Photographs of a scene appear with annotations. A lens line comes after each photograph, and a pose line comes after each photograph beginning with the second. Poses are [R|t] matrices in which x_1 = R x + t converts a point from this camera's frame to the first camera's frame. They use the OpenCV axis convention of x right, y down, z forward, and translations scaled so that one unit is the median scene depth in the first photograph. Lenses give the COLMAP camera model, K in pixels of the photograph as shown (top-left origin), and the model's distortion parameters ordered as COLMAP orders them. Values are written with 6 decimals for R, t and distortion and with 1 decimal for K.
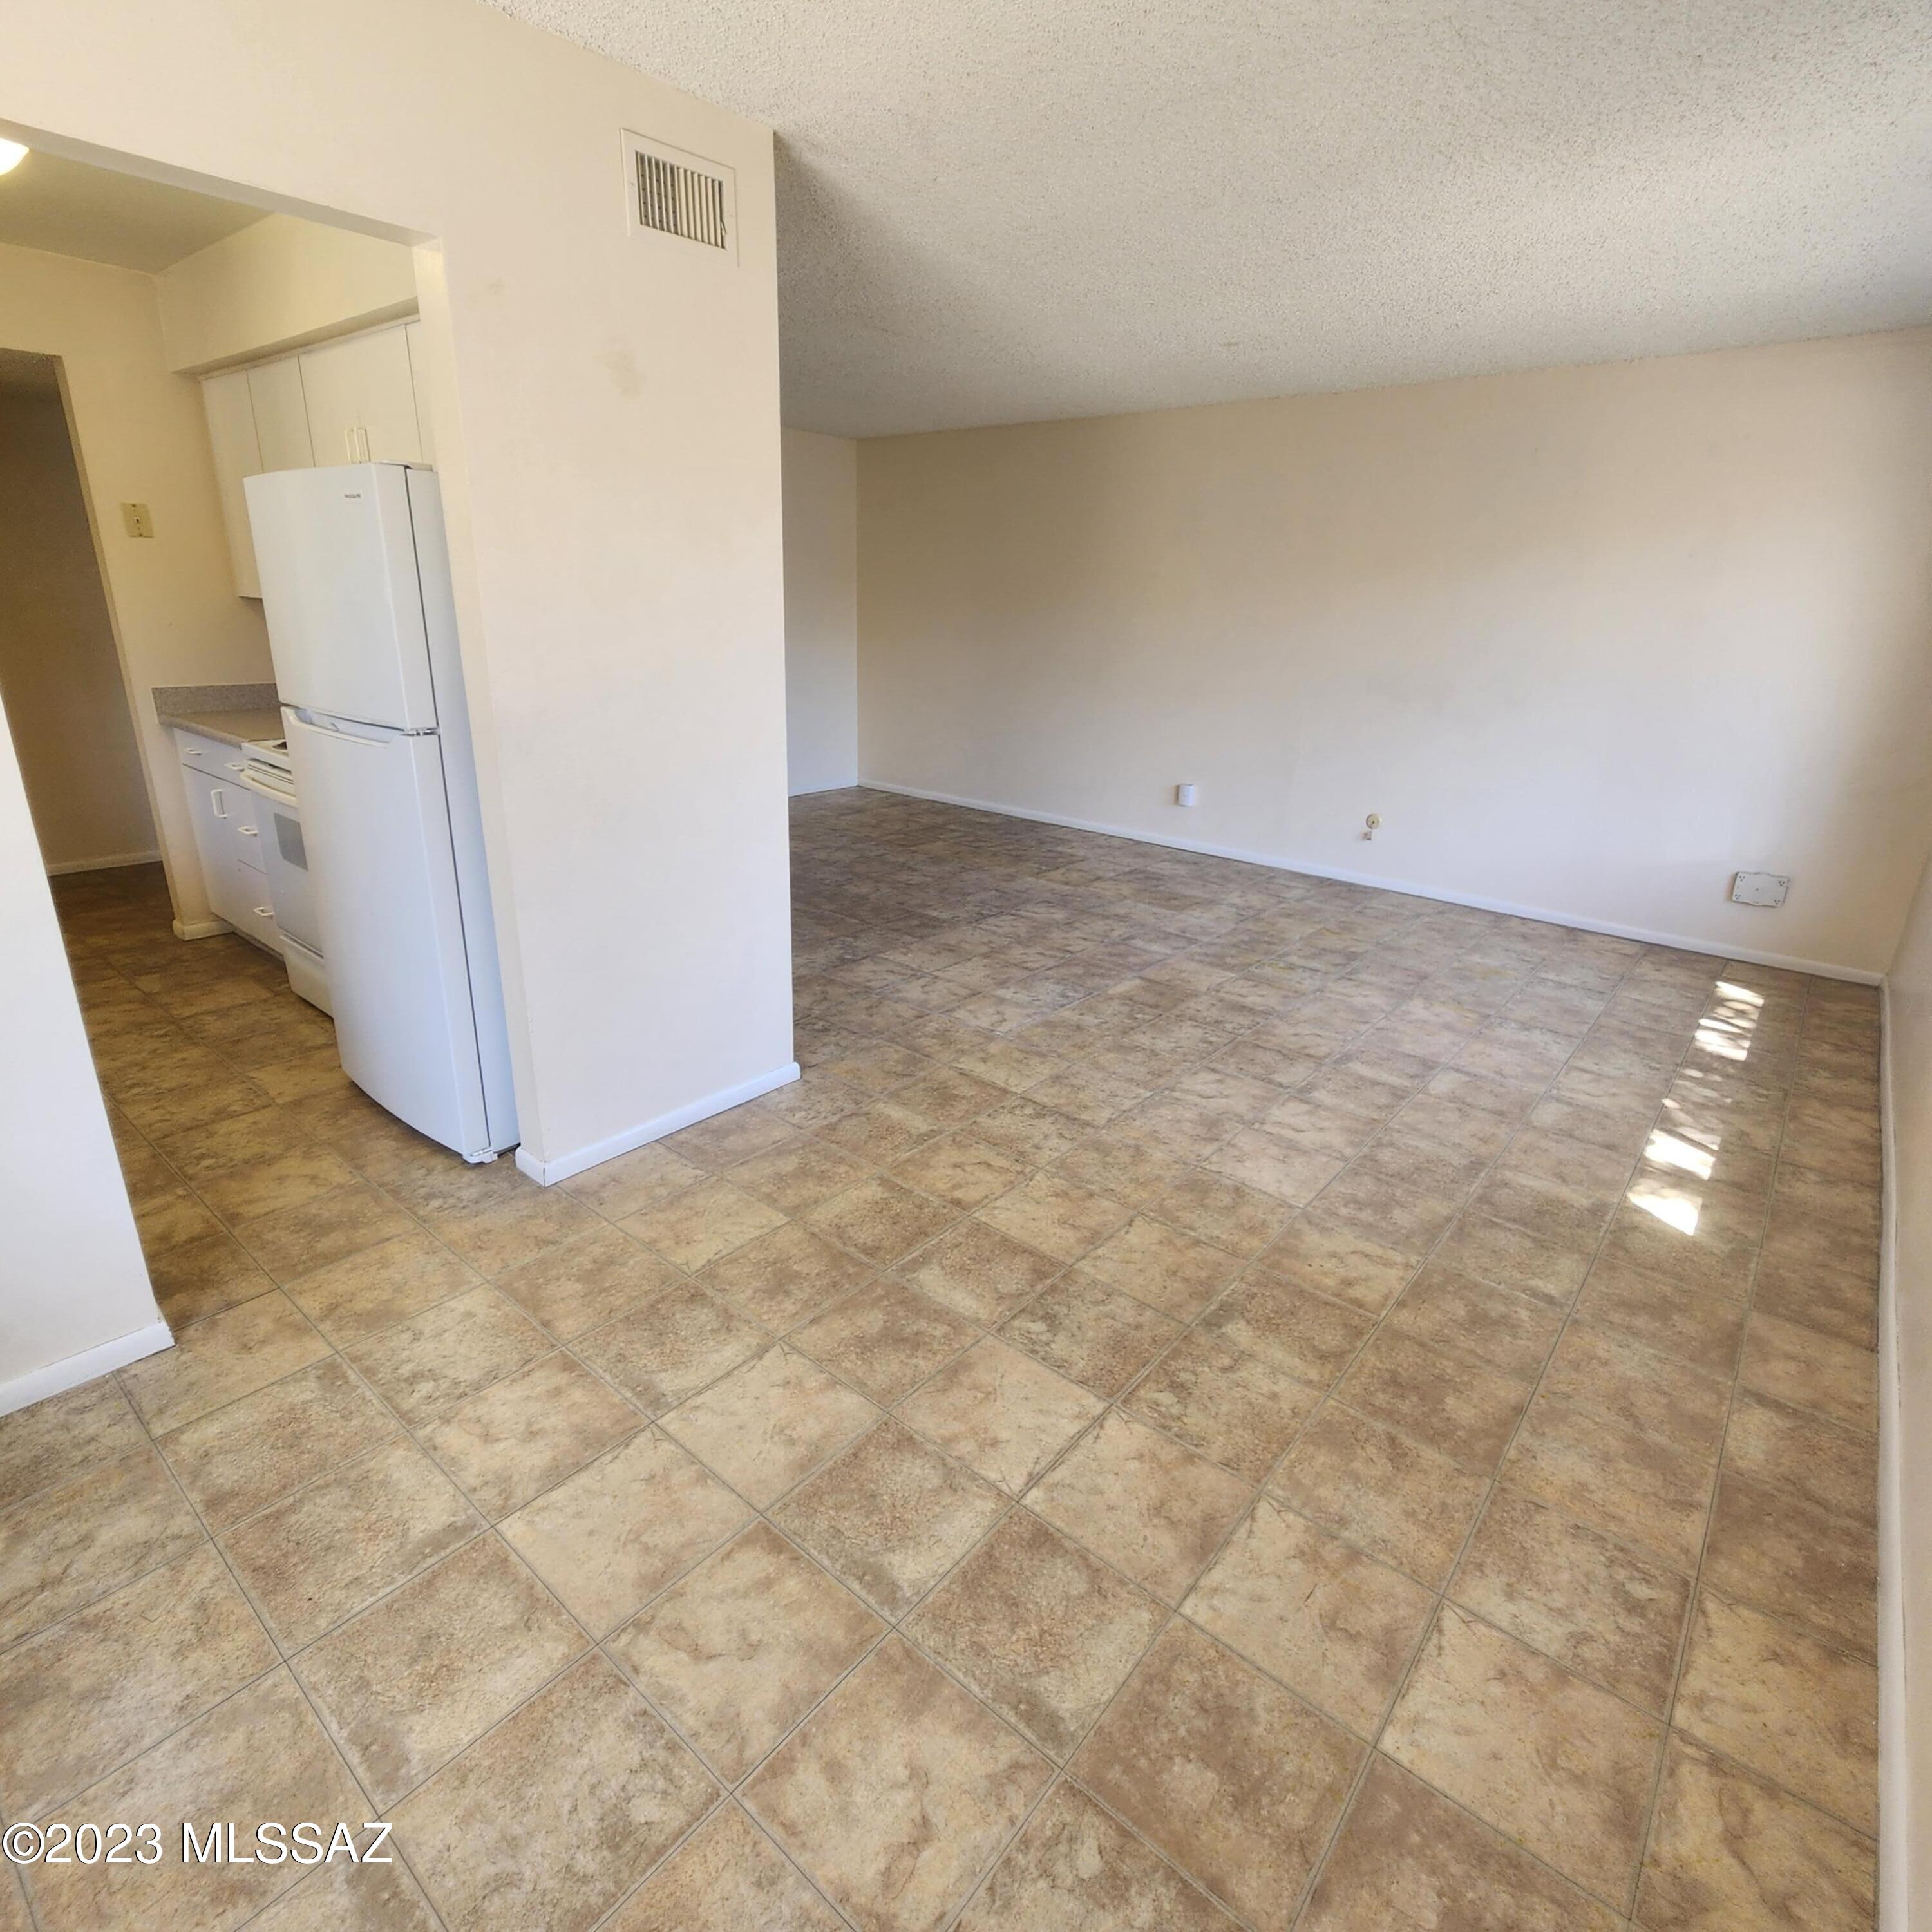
lens RADIAL K [[1052.4, 0, 967.9], [0, 1052.4, 951.9], [0, 0, 1]] dist [0.008106, -0.004542]
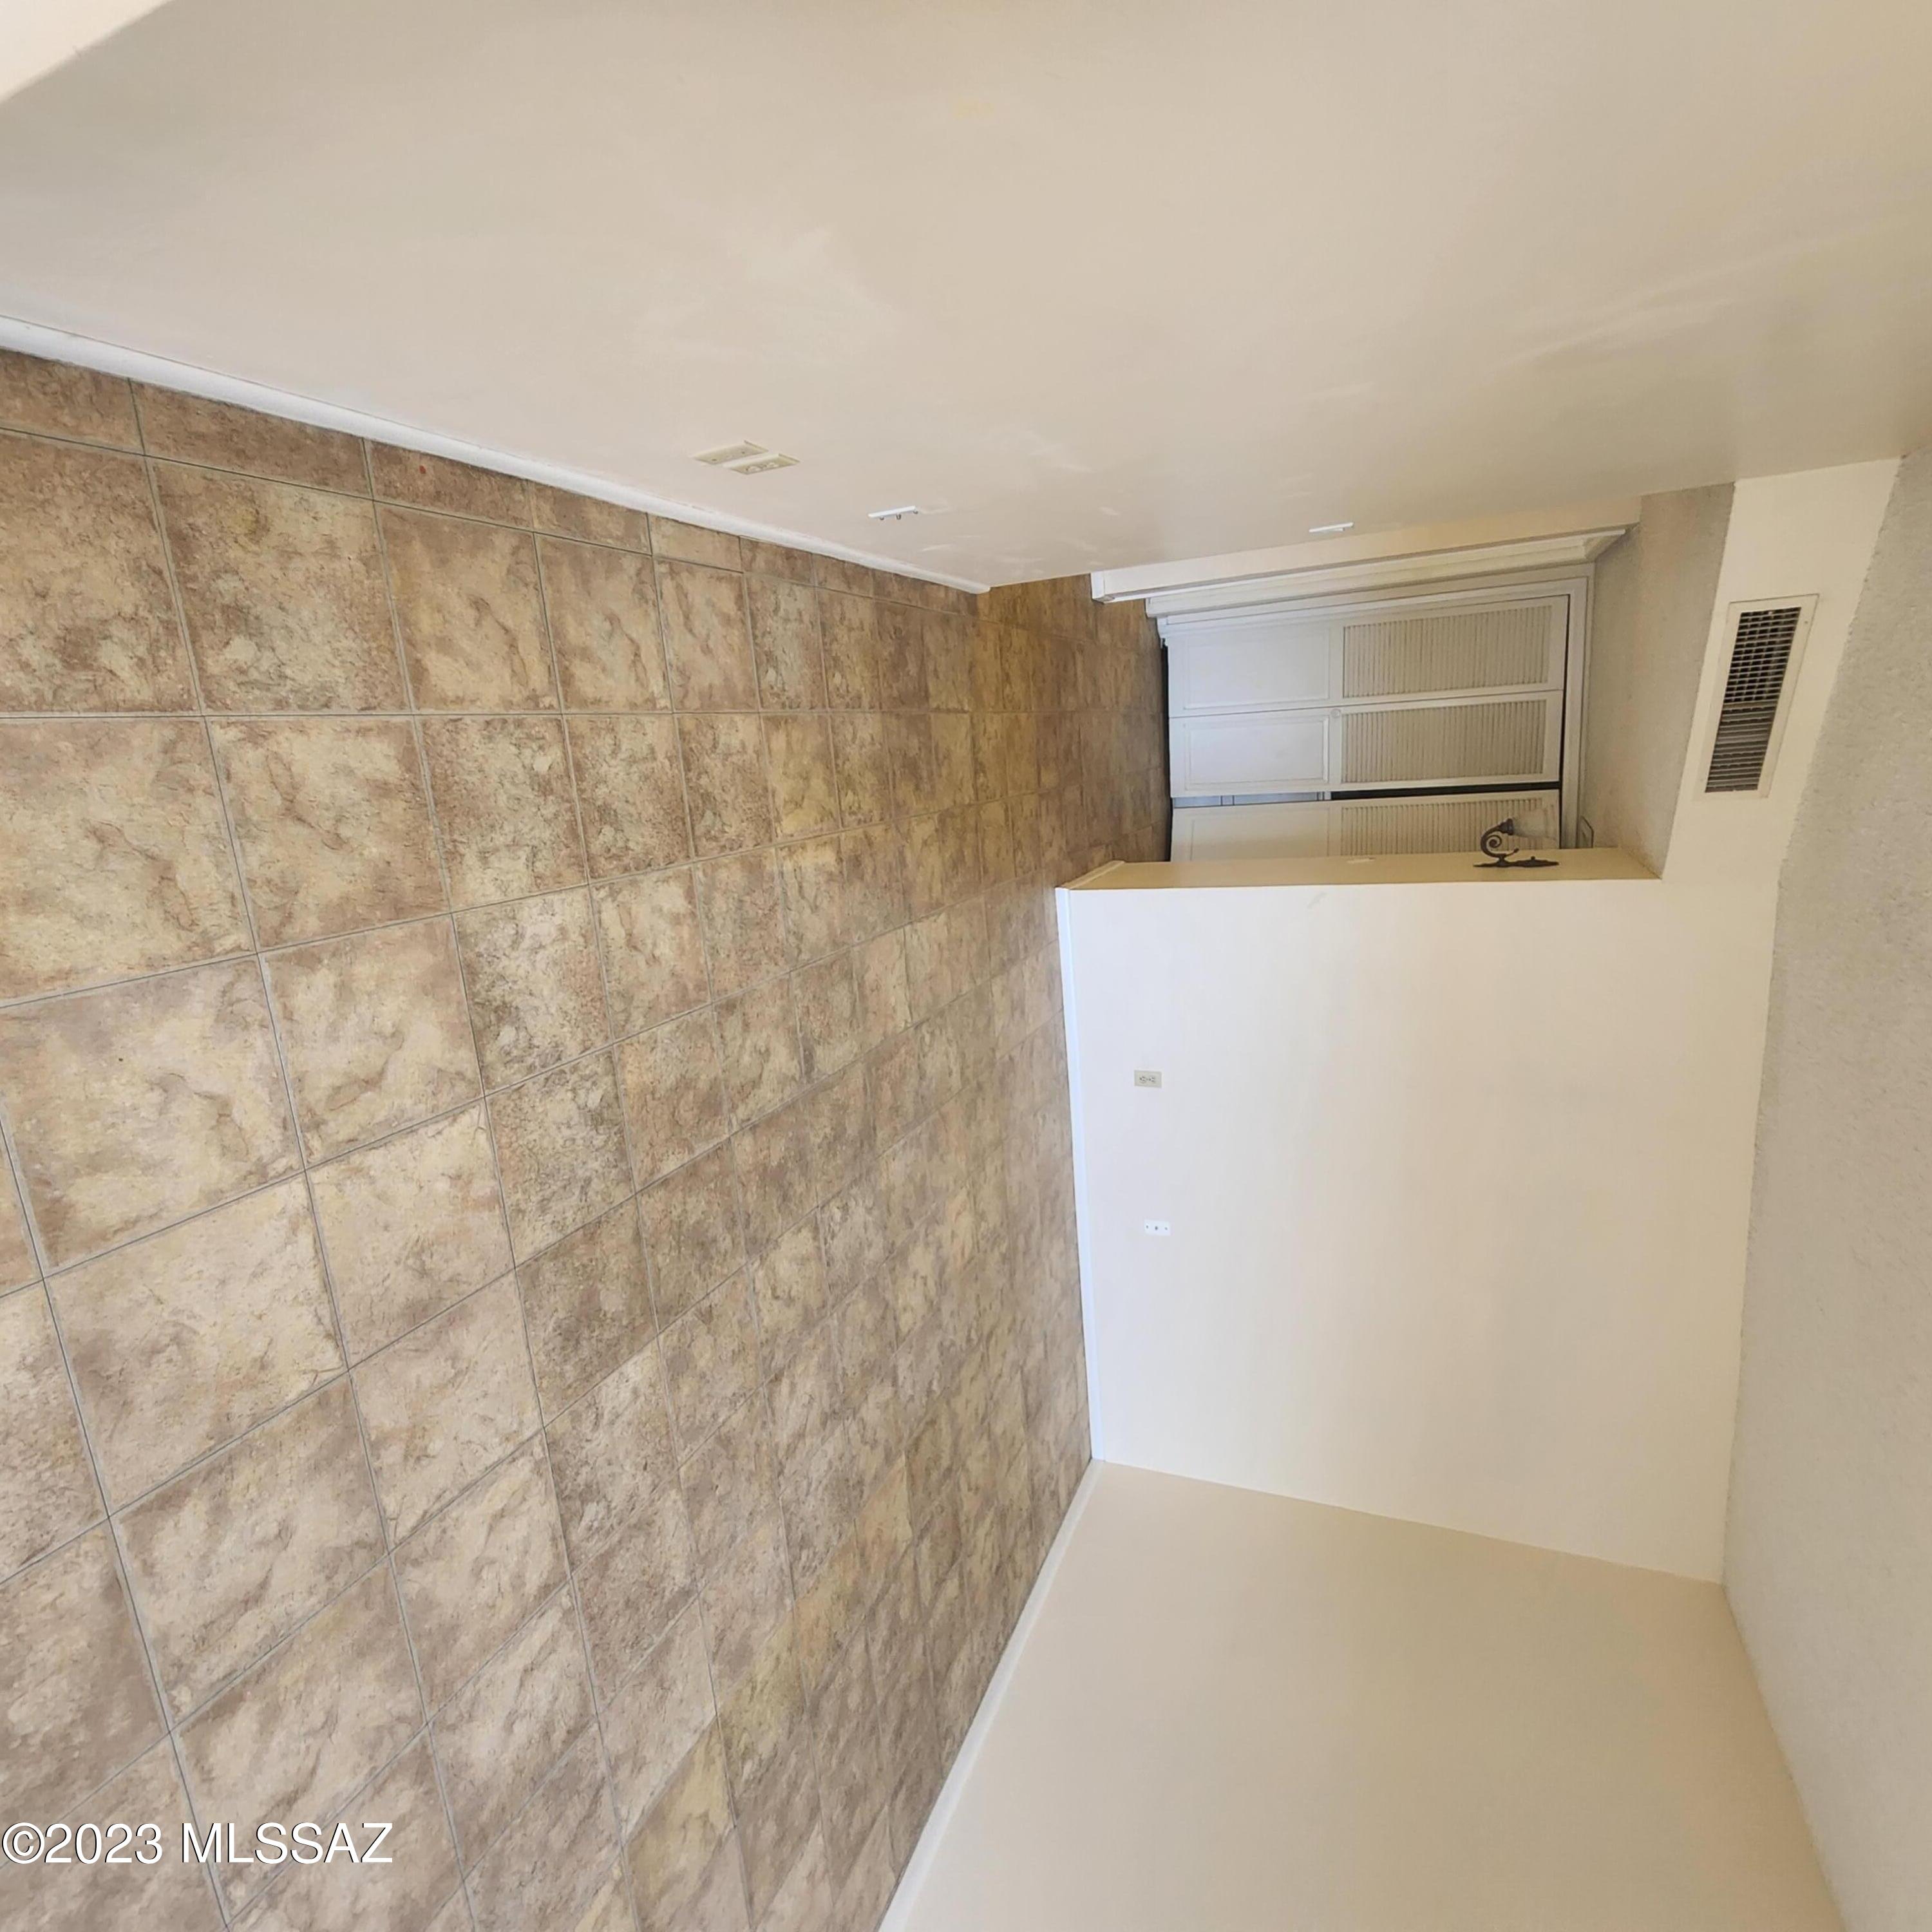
lens RADIAL K [[1052.4, 0, 967.9], [0, 1052.4, 951.9], [0, 0, 1]] dist [0.008106, -0.004542]
pose [[-0.226121, 0.786630, -0.574528, 0.069037], [-0.974087, -0.185553, 0.129322, -0.277927], [-0.004877, 0.588882, 0.808204, 0.856796]]
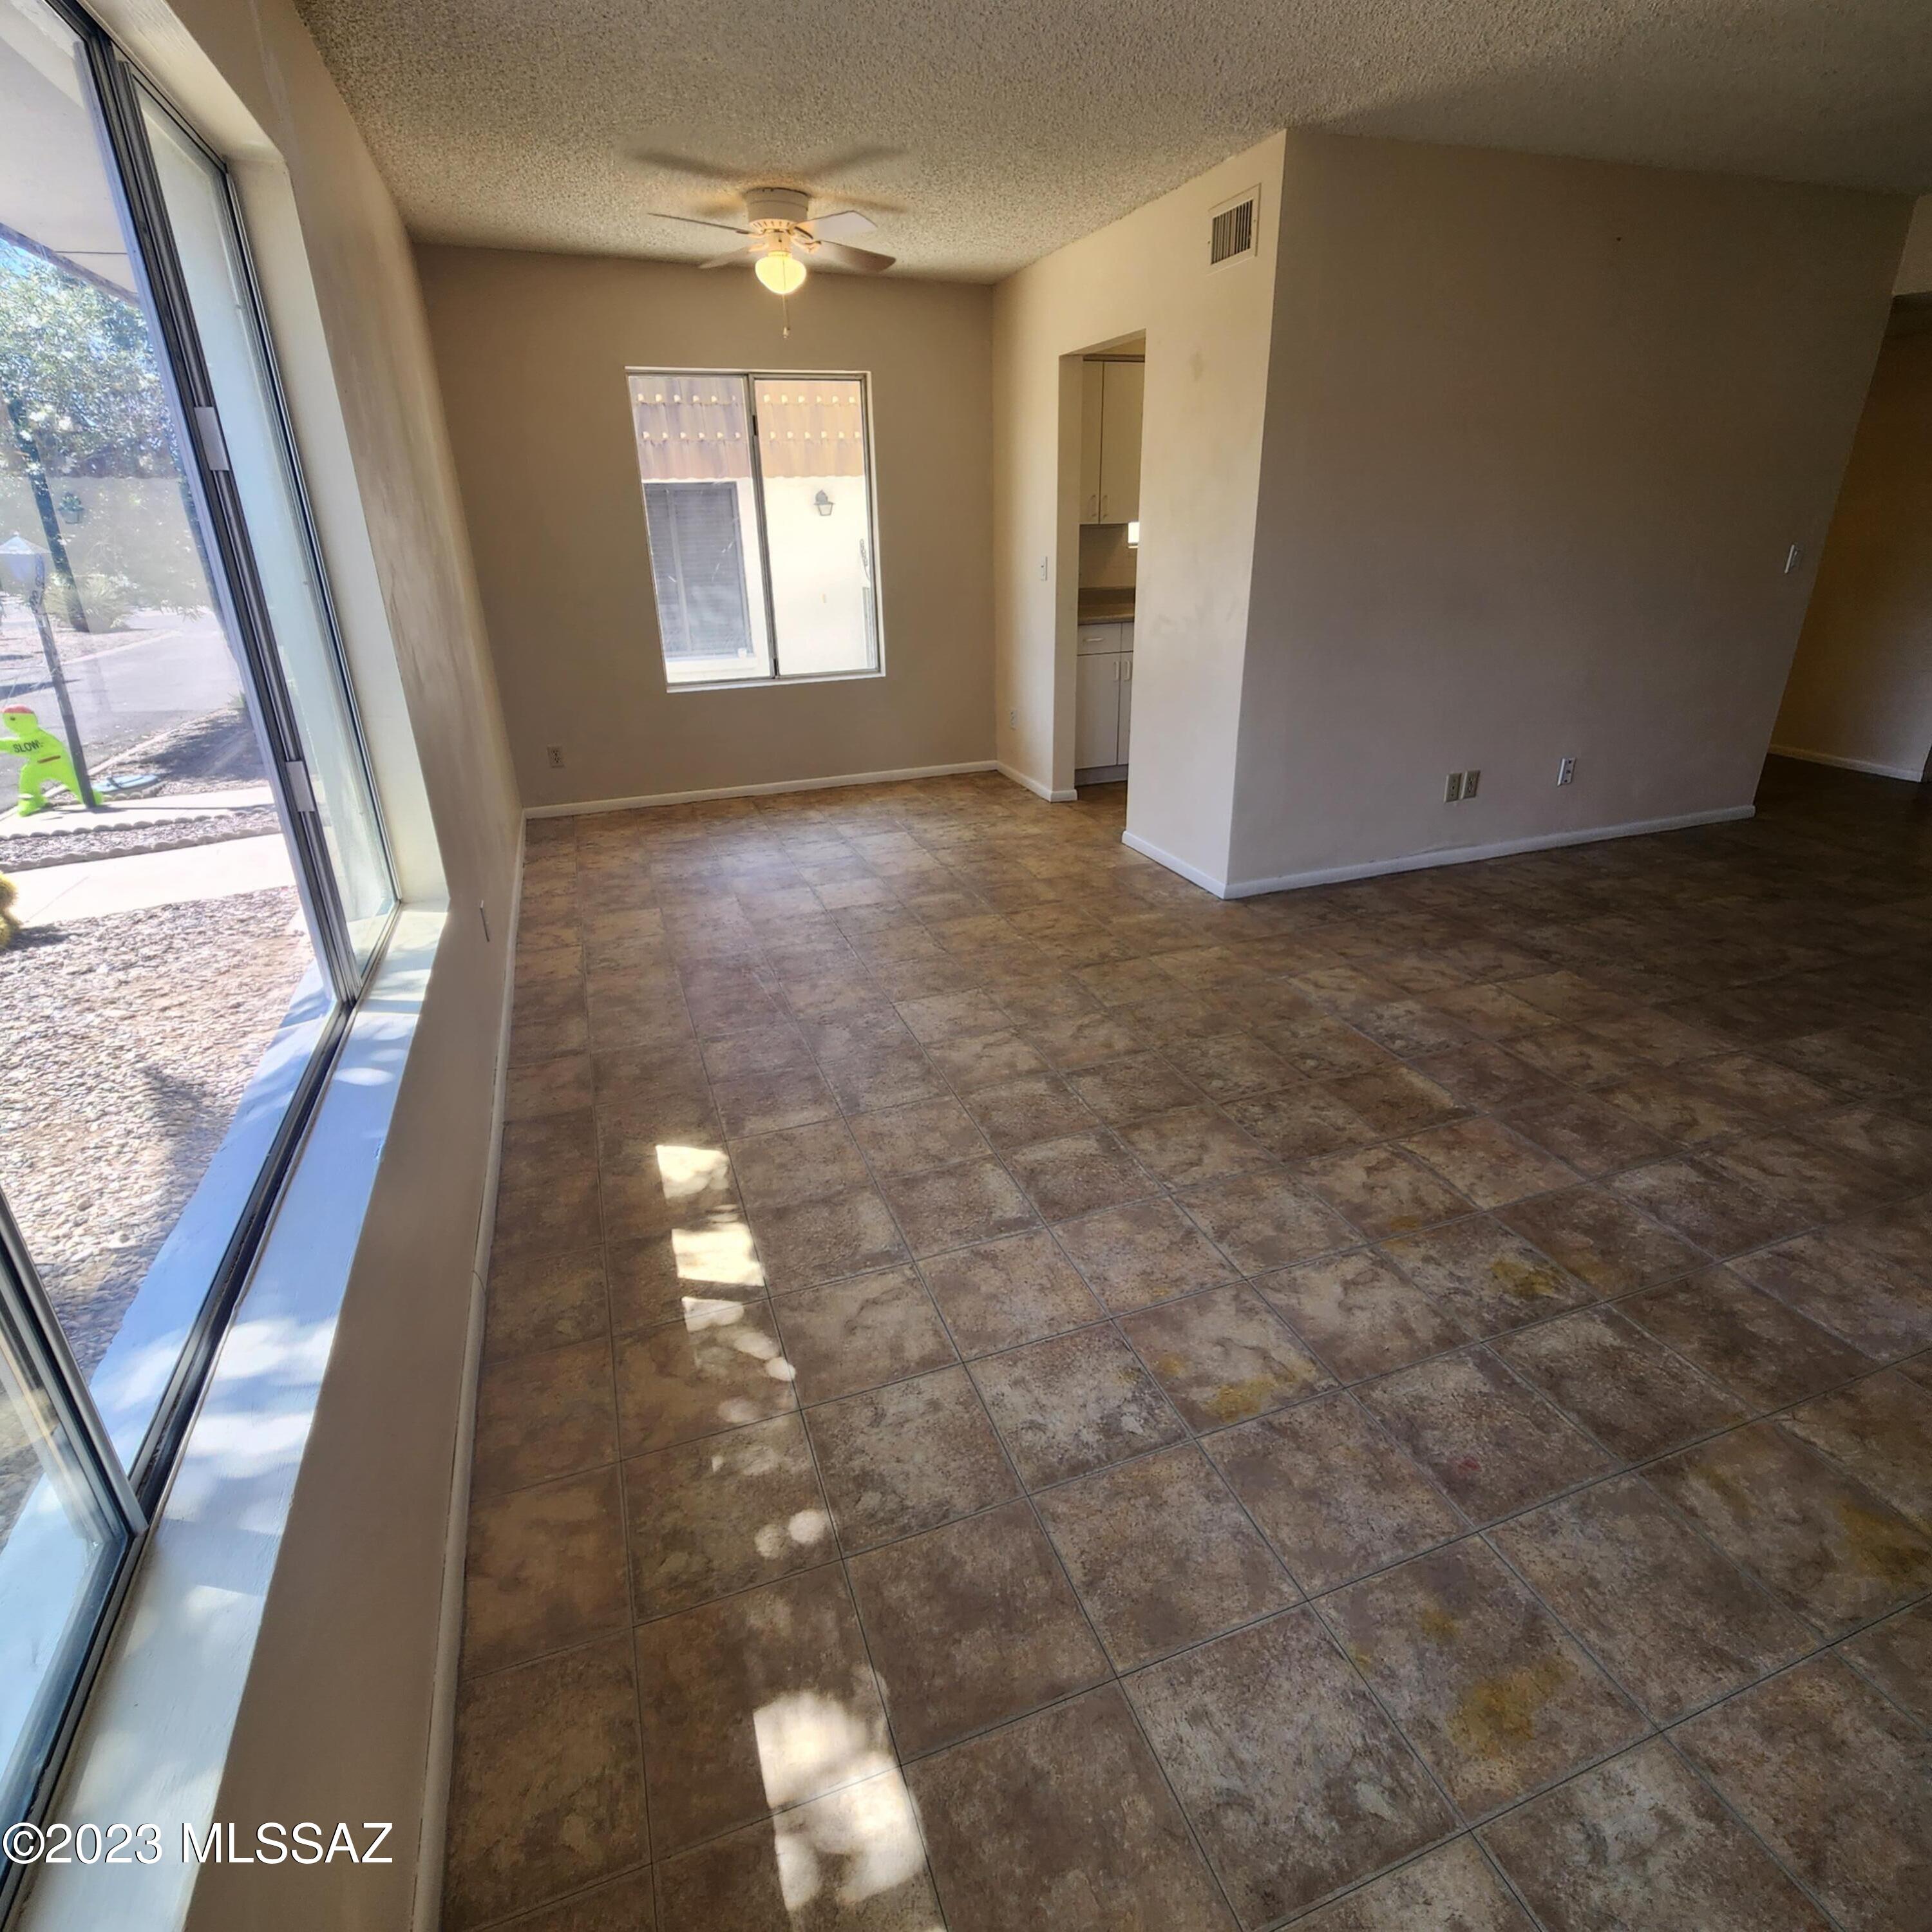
lens RADIAL K [[1052.4, 0, 967.9], [0, 1052.4, 951.9], [0, 0, 1]] dist [0.008106, -0.004542]
pose [[-0.504866, 0.316807, -0.802959, 1.009573], [-0.275279, 0.822554, 0.497621, -0.364274], [0.818127, 0.472269, -0.328070, 1.168564]]
